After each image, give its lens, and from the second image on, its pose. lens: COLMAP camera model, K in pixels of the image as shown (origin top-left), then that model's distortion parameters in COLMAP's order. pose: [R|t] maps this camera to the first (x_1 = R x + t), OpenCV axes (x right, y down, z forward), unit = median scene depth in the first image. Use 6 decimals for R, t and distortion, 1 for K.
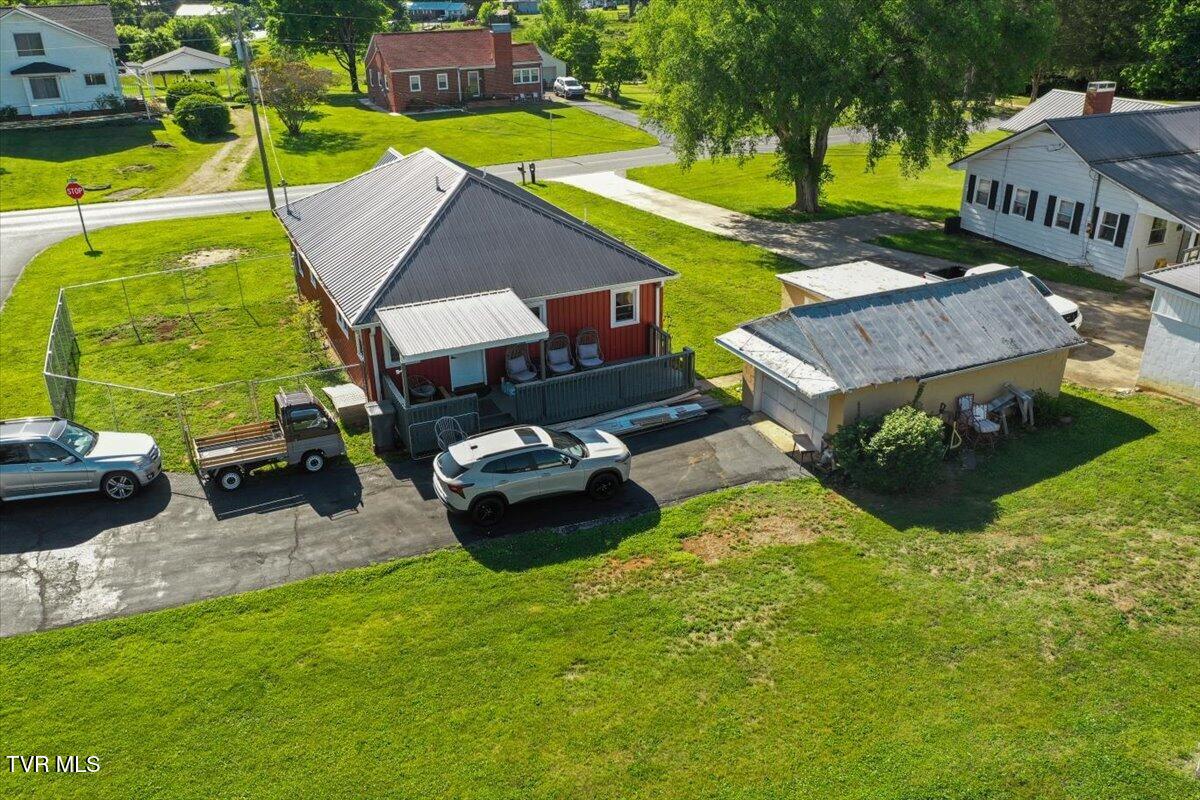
lens RADIAL K [[953.2, 0, 600.0], [0, 953.2, 400.0], [0, 0, 1]] dist [0.000608, 0.006035]
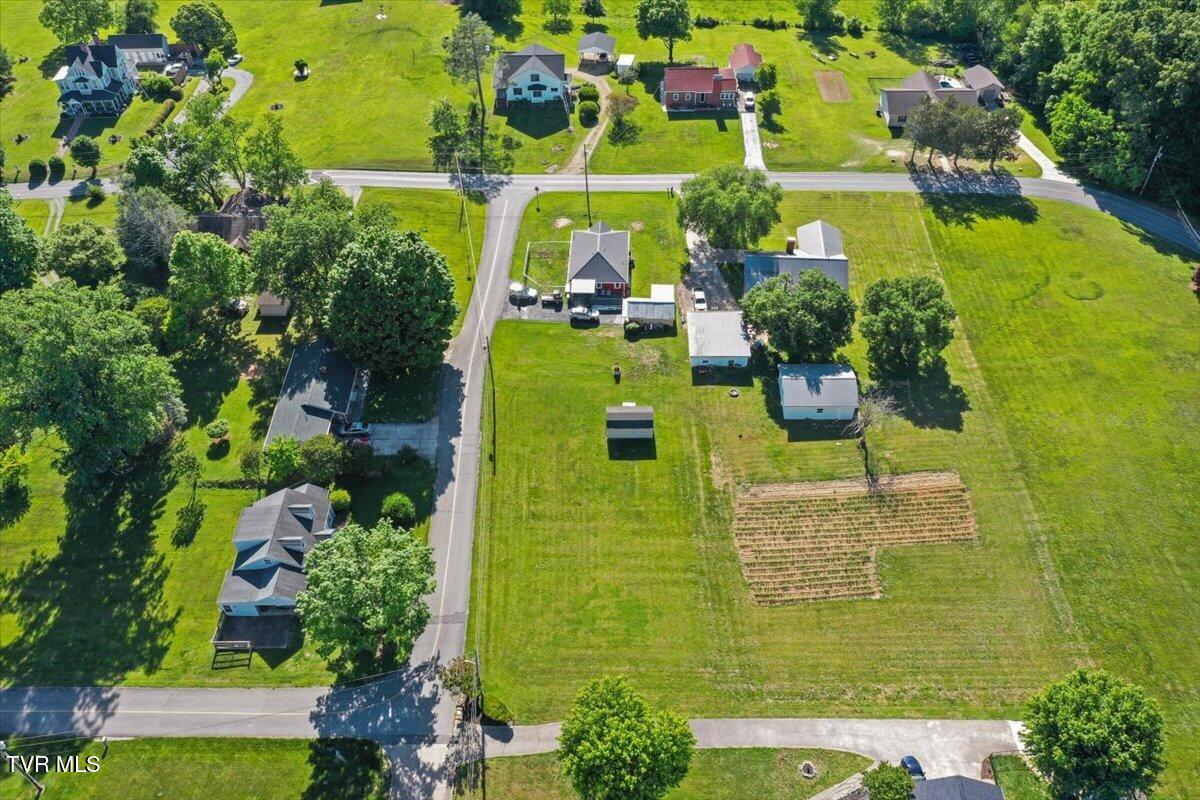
lens RADIAL K [[896.1, 0, 600.0], [0, 896.1, 400.0], [0, 0, 1]] dist [-0.007927, 0.007298]
pose [[0.890503, 0.324210, -0.319205, 2.200804], [-0.185577, 0.899397, 0.395786, -1.871317], [0.415410, -0.293212, 0.861082, -4.489414]]
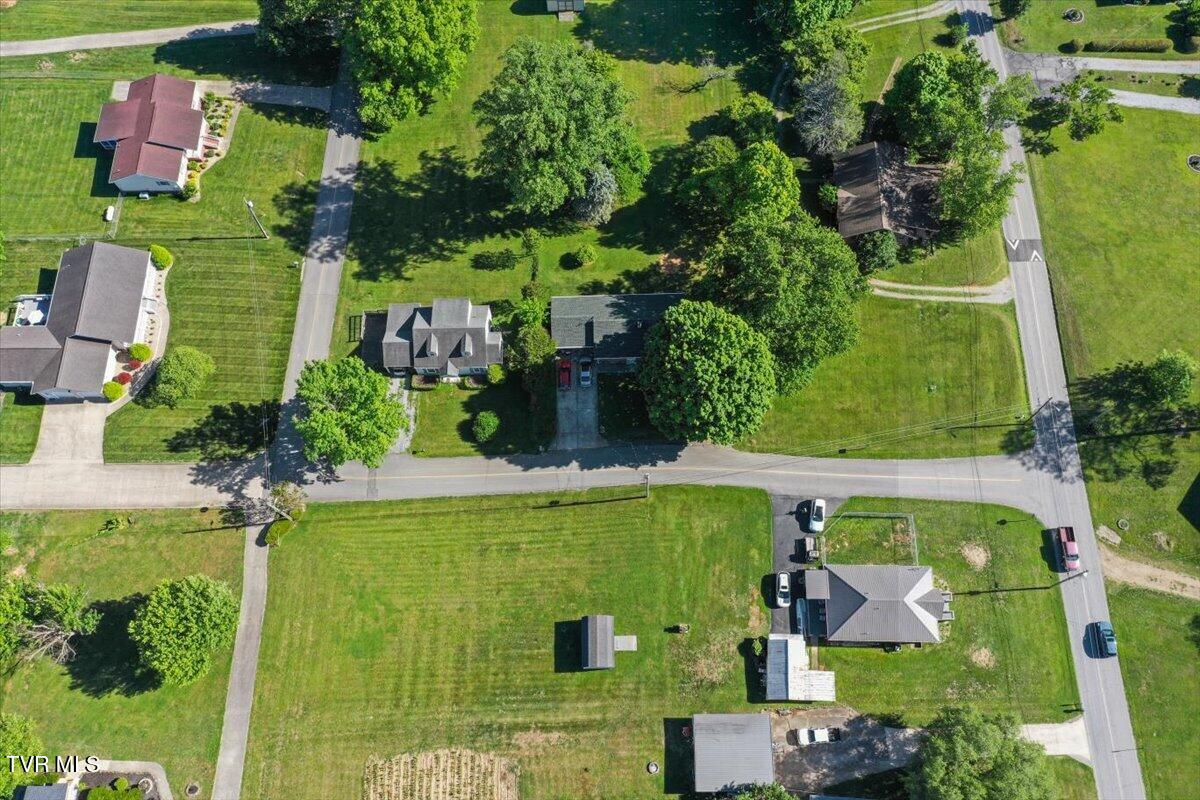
lens RADIAL K [[896.1, 0, 600.0], [0, 896.1, 400.0], [0, 0, 1]] dist [-0.007927, 0.007298]
pose [[-0.437423, 0.844134, -0.309997, 1.087588], [-0.386517, 0.134771, 0.912382, -4.435165], [0.811952, 0.518917, 0.267320, -1.860372]]
